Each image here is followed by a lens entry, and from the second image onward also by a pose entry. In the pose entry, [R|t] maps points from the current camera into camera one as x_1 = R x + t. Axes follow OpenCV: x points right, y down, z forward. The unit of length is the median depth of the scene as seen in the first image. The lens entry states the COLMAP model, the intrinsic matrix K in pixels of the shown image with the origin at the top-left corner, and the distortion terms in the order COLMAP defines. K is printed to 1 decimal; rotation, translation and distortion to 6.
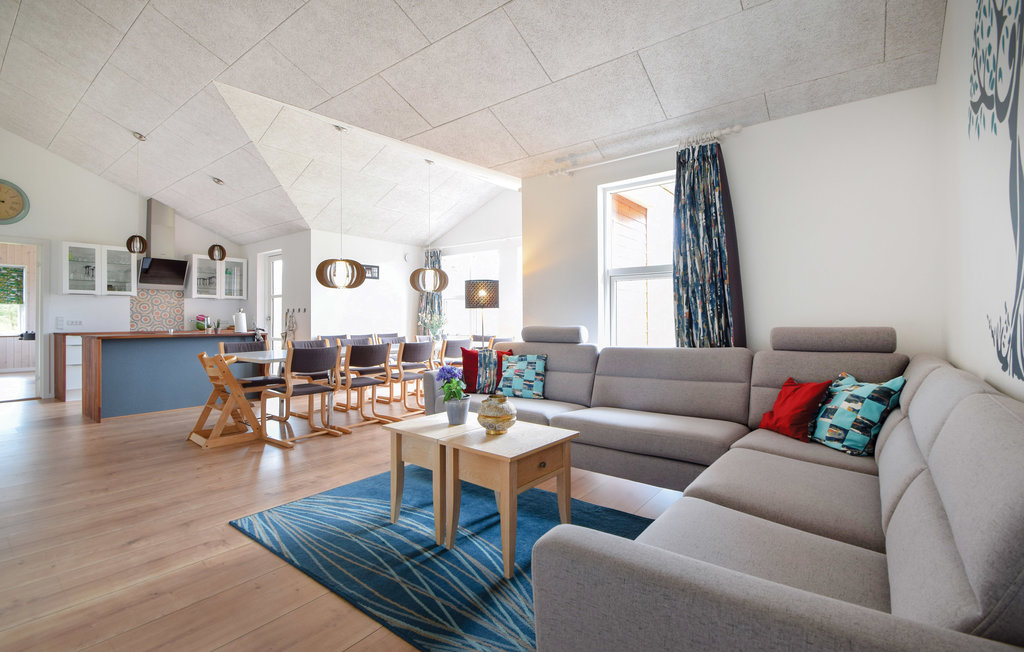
lens RADIAL K [[450.5, 0, 530.0], [0, 450.5, 314.1], [0, 0, 1]] dist [-0.004893, -0.005384]
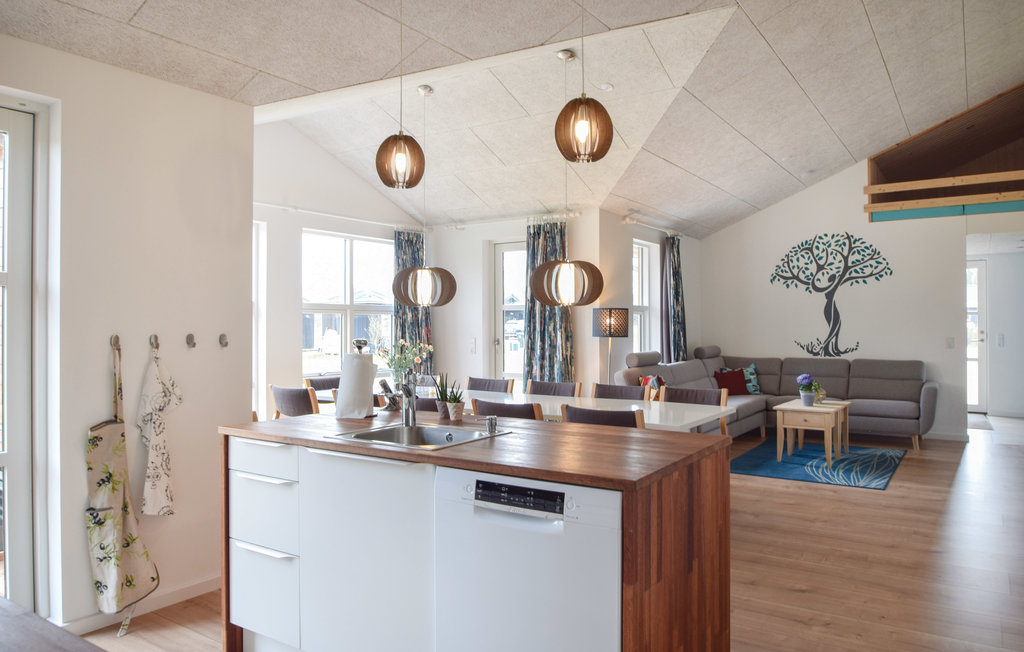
lens RADIAL K [[670.7, 0, 513.2], [0, 670.7, 325.3], [0, 0, 1]] dist [-0.033137, -0.010271]
pose [[-0.020221, 0.006843, 0.999772, -3.048197], [-0.005121, 0.999963, -0.006948, -0.053710], [-0.999782, -0.005261, -0.020185, 2.449350]]
